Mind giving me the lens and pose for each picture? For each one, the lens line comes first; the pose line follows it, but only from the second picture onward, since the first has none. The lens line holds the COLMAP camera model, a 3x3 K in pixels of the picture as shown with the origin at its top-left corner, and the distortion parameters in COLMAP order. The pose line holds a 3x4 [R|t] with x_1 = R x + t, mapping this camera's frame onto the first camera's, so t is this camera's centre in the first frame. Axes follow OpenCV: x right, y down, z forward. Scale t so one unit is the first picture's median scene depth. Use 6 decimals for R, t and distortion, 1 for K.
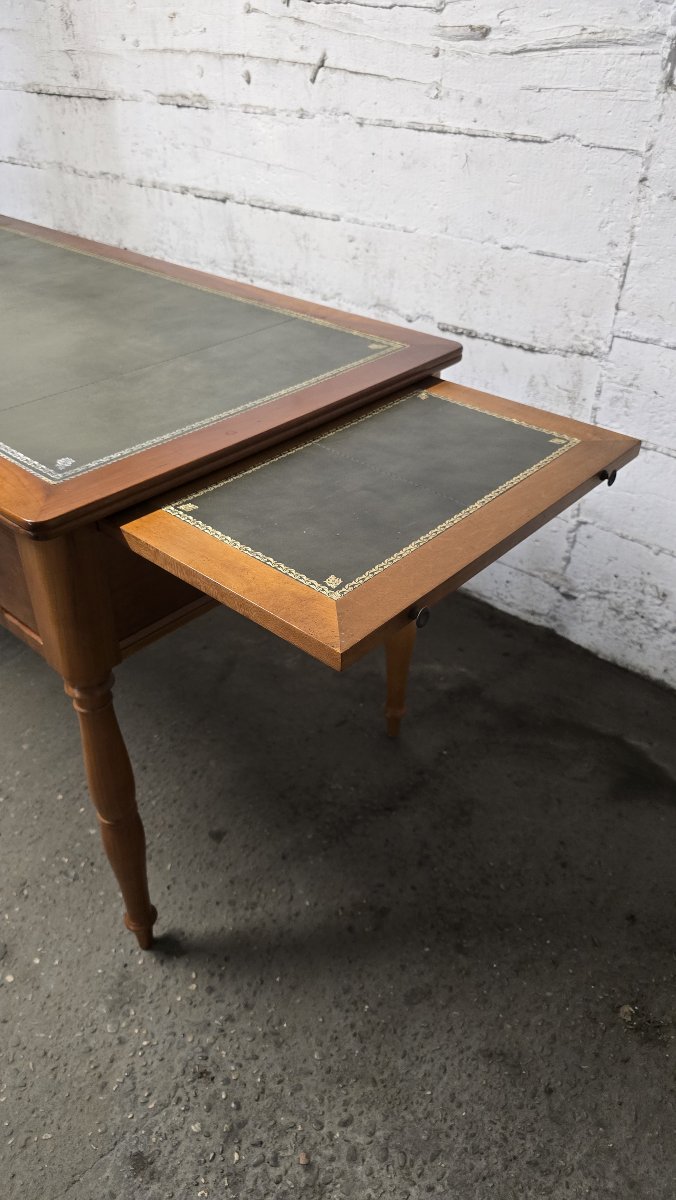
lens RADIAL K [[824.7, 0, 332.9], [0, 824.7, 601.9], [0, 0, 1]] dist [0.020116, -0.017643]
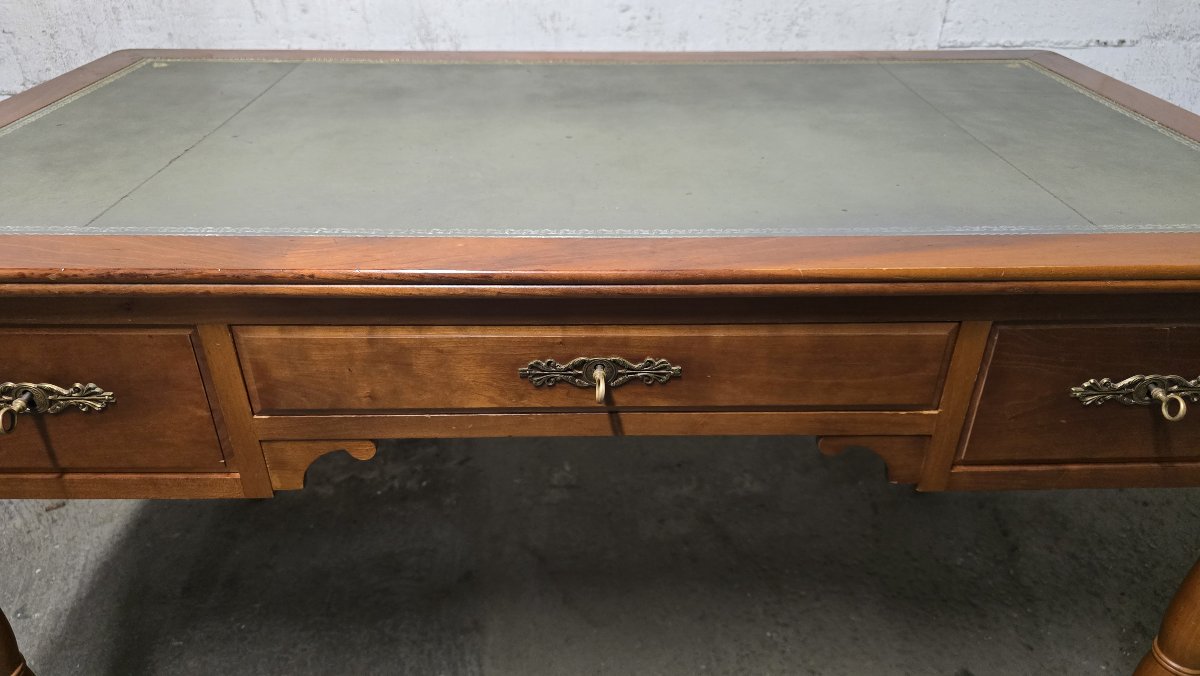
lens RADIAL K [[824.7, 0, 609.1], [0, 824.7, 341.8], [0, 0, 1]] dist [0.020116, -0.017643]
pose [[0.724726, -0.359664, 0.587719, -0.747363], [0.403793, 0.912835, 0.060700, -0.212667], [-0.558321, 0.193326, 0.806785, 0.449200]]
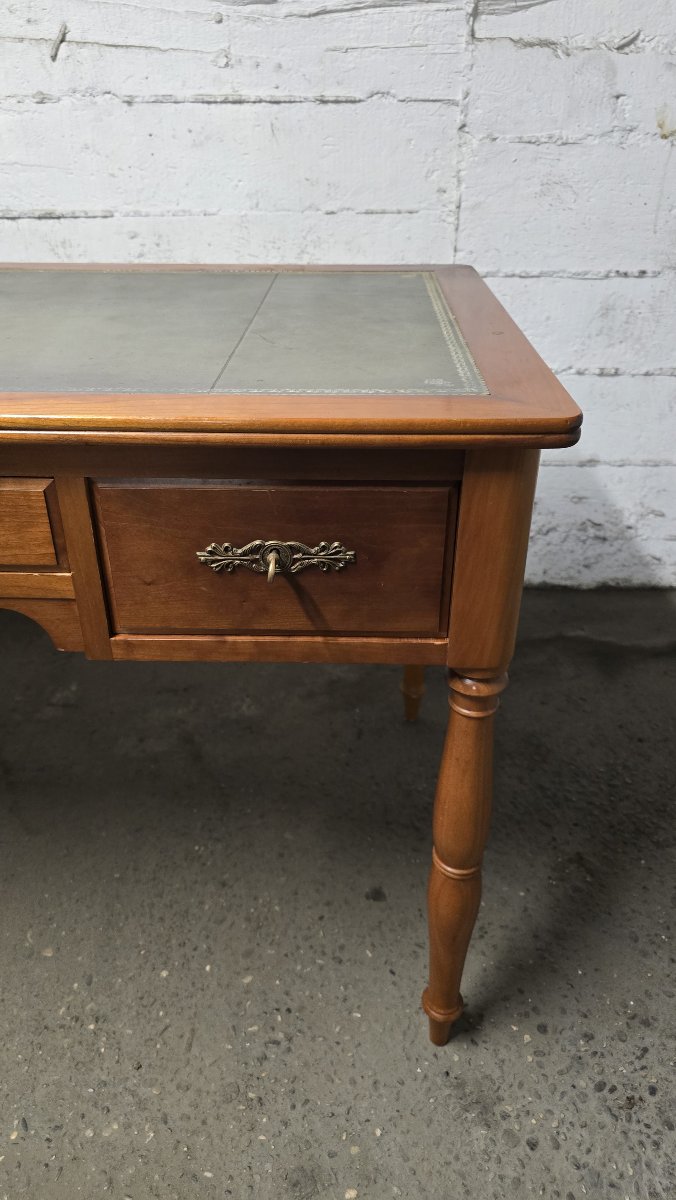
lens RADIAL K [[822.1, 0, 328.7], [0, 822.1, 593.3], [0, 0, 1]] dist [0.025519, -0.026330]
pose [[0.767065, -0.327911, 0.551439, -0.513631], [0.381729, 0.924089, 0.018512, -0.025205], [-0.515649, 0.196301, 0.834010, 0.275062]]
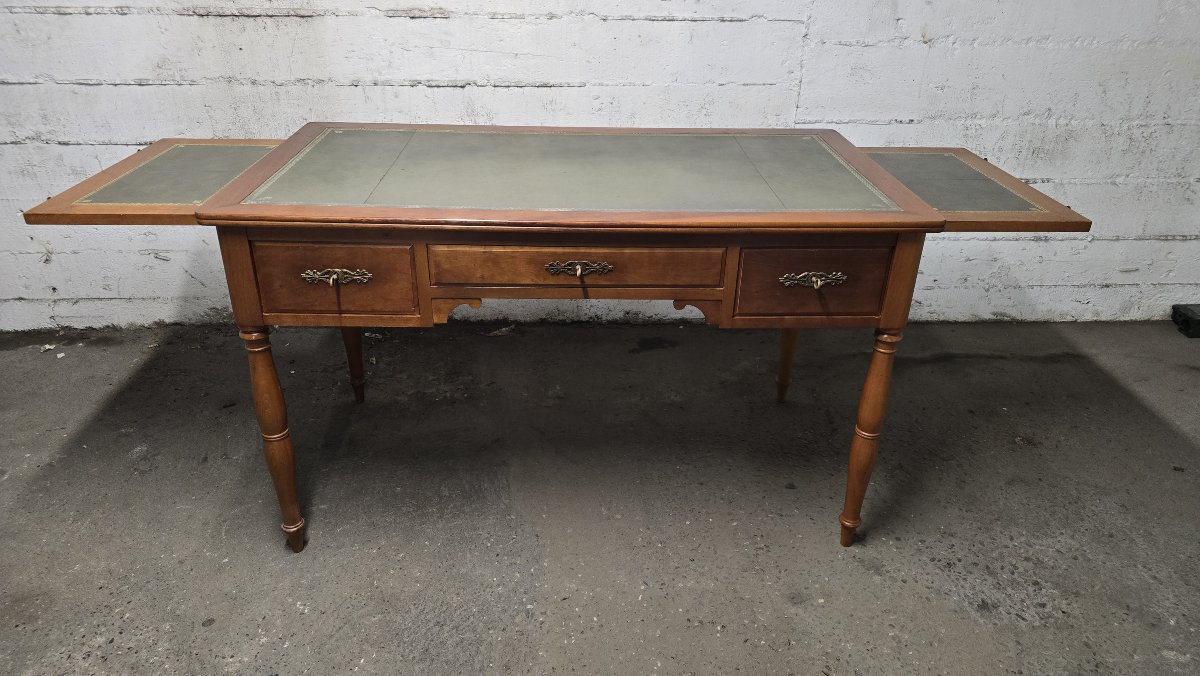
lens RADIAL K [[810.1, 0, 606.6], [0, 810.1, 335.8], [0, 0, 1]] dist [0.072849, -0.092868]
pose [[0.714243, -0.316797, 0.624096, -1.130995], [0.396978, 0.917756, 0.011542, -0.095309], [-0.576424, 0.239509, 0.781262, 0.019240]]
